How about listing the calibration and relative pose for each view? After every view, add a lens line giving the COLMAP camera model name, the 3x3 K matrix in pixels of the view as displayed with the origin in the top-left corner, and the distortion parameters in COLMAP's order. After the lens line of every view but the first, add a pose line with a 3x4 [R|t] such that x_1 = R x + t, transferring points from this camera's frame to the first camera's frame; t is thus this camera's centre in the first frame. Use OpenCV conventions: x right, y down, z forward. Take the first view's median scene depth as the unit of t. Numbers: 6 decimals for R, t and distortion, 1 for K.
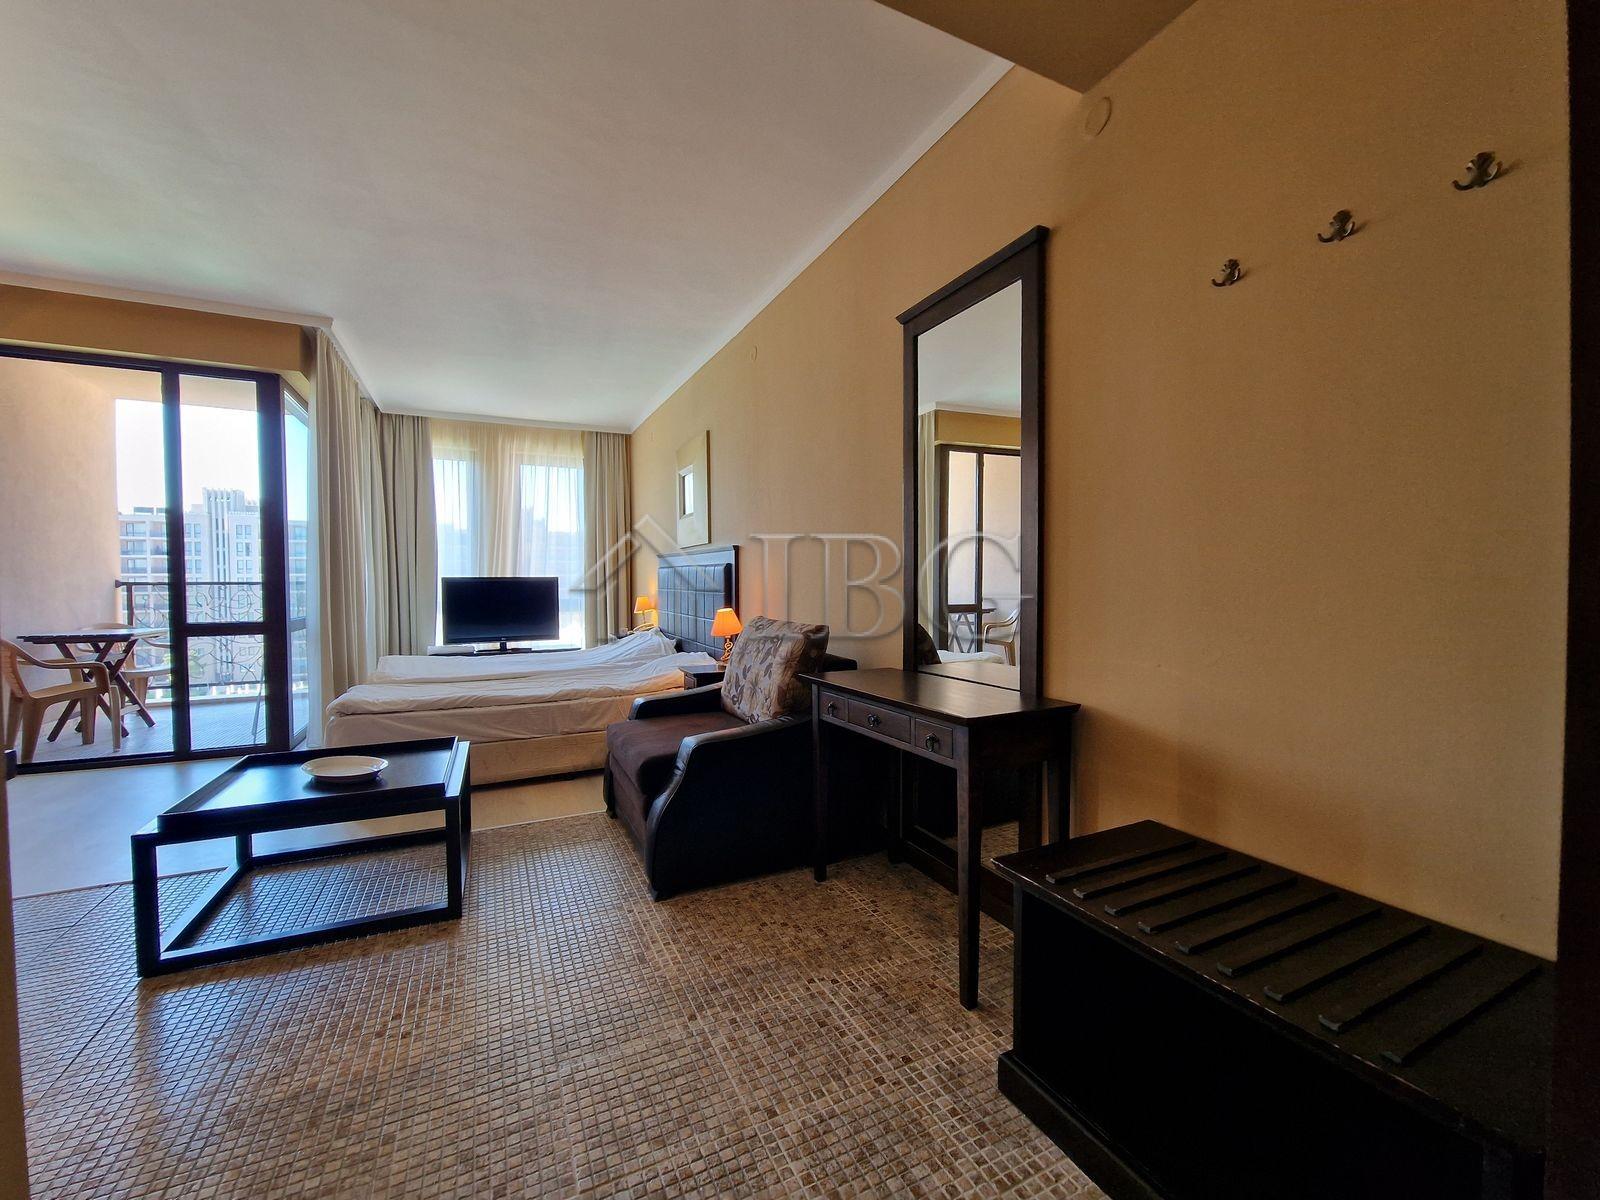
lens RADIAL K [[655.2, 0, 800.0], [0, 655.2, 600.0], [0, 0, 1]] dist [-0.000410, -0.002670]
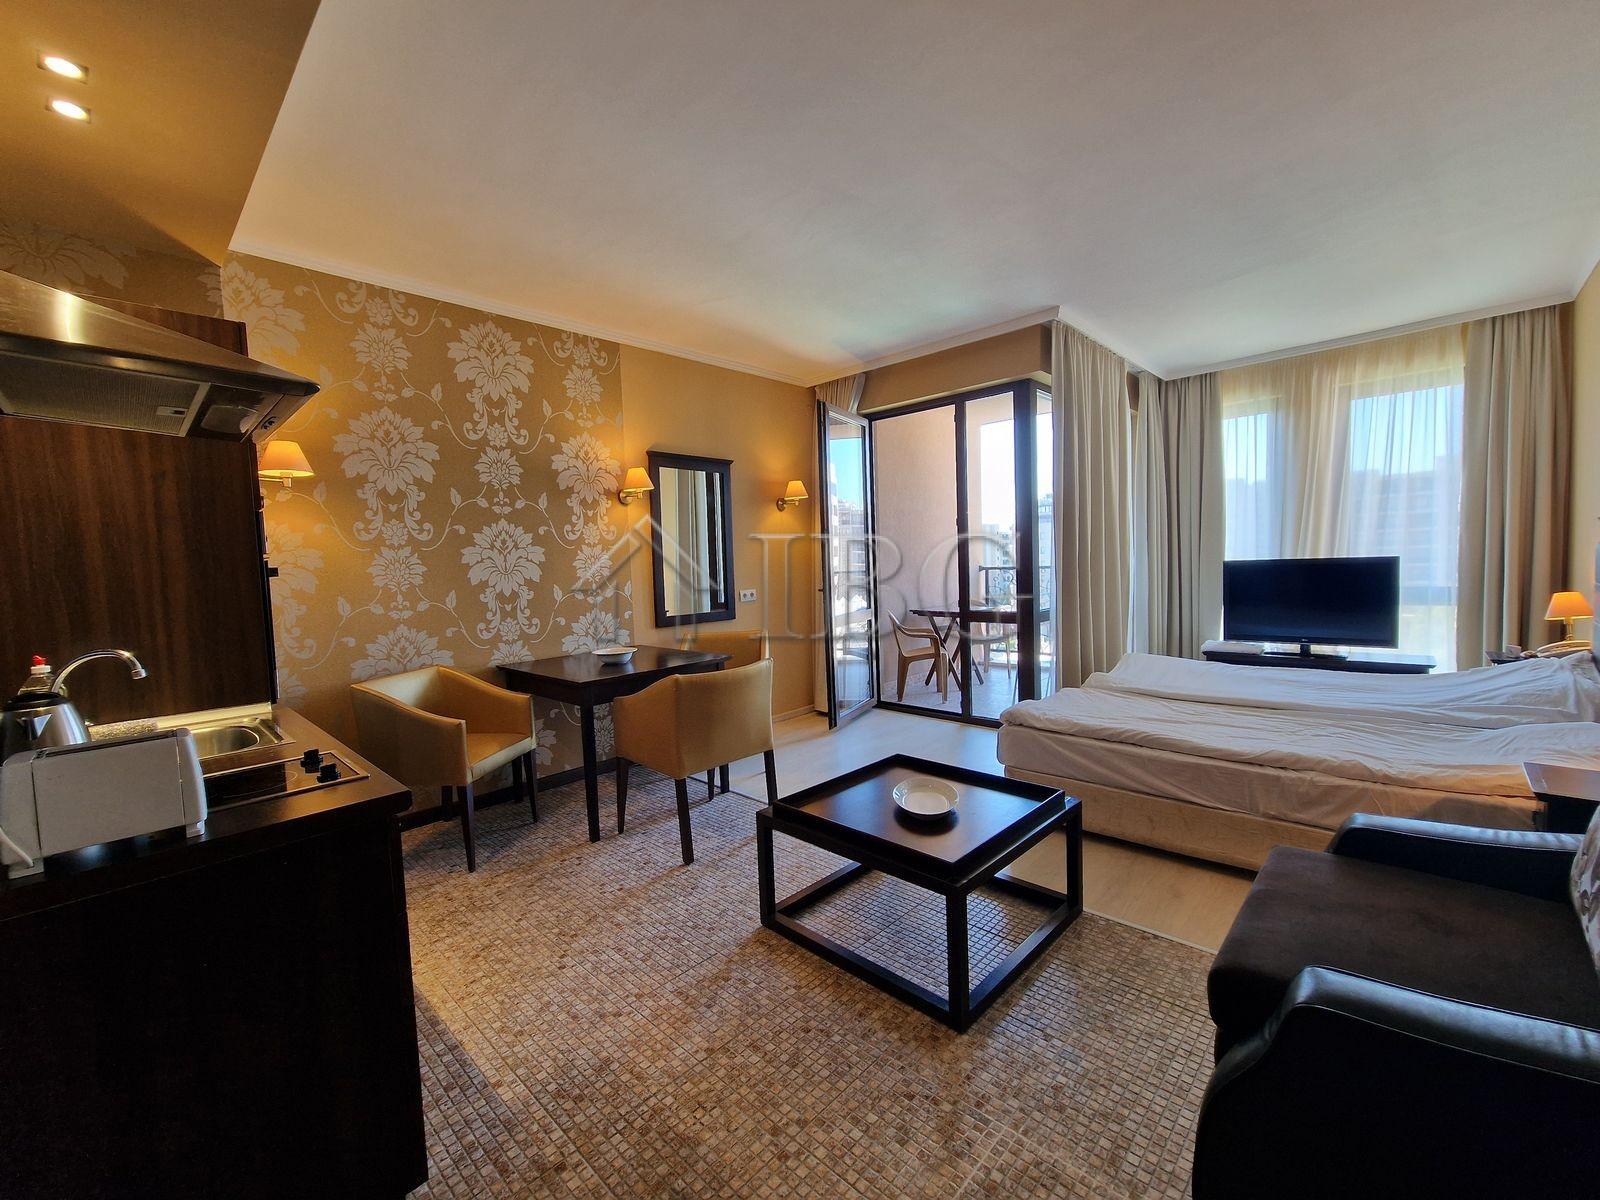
lens RADIAL K [[655.2, 0, 800.0], [0, 655.2, 600.0], [0, 0, 1]] dist [-0.000410, -0.002670]
pose [[0.350201, 0.048666, -0.935409, 0.050806], [0.008786, 0.998435, 0.055235, -0.034442], [0.936633, -0.027562, 0.349225, 0.188286]]
